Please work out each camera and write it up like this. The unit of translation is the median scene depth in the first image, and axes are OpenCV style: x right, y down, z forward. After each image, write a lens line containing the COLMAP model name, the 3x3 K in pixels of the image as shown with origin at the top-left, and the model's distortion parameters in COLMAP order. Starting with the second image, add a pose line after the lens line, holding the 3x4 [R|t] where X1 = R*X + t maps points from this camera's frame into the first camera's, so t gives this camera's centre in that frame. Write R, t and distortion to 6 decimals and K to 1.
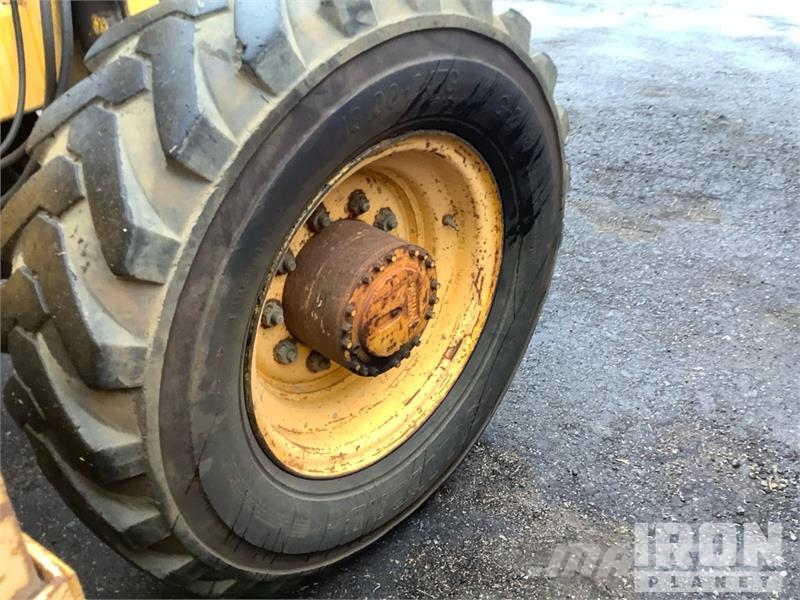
lens RADIAL K [[695.4, 0, 423.7], [0, 695.4, 259.3], [0, 0, 1]] dist [0.037712, -0.012990]
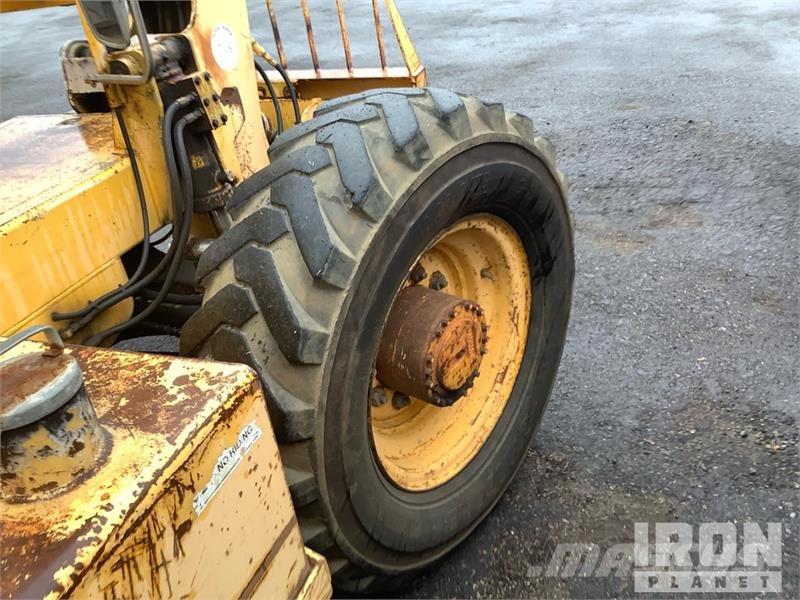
lens RADIAL K [[695.4, 0, 423.7], [0, 695.4, 259.3], [0, 0, 1]] dist [0.037712, -0.012990]
pose [[0.989684, -0.142998, 0.008794, -0.075761], [0.143197, 0.989263, -0.029205, -0.055811], [-0.004523, 0.030163, 0.999535, -0.235619]]
